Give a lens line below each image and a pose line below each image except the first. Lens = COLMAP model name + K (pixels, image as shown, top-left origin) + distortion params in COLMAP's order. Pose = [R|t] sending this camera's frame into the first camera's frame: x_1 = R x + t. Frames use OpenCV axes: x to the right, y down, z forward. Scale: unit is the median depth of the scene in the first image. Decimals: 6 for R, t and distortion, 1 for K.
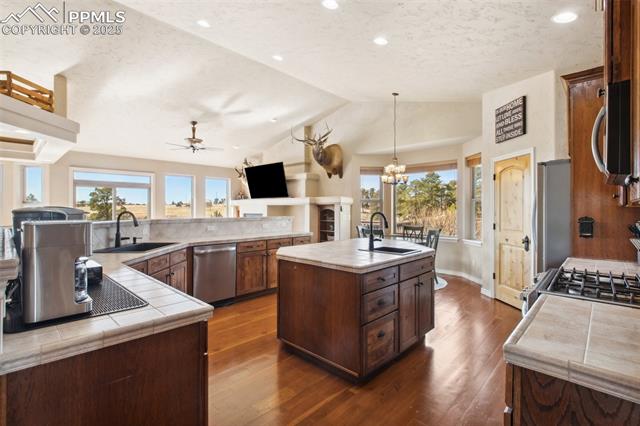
lens RADIAL K [[294.2, 0, 320.0], [0, 294.2, 213.0], [0, 0, 1]] dist [-0.001446, -0.015303]
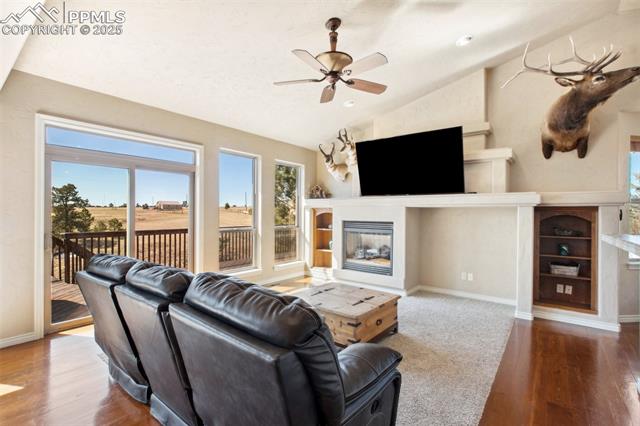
lens RADIAL K [[295.1, 0, 317.6], [0, 295.1, 215.2], [0, 0, 1]] dist [0.000927, -0.000135]
pose [[0.996606, 0.008555, 0.081876, -0.466422], [-0.007984, 0.999941, -0.007302, -0.006474], [-0.081934, 0.006623, 0.996616, 0.523496]]
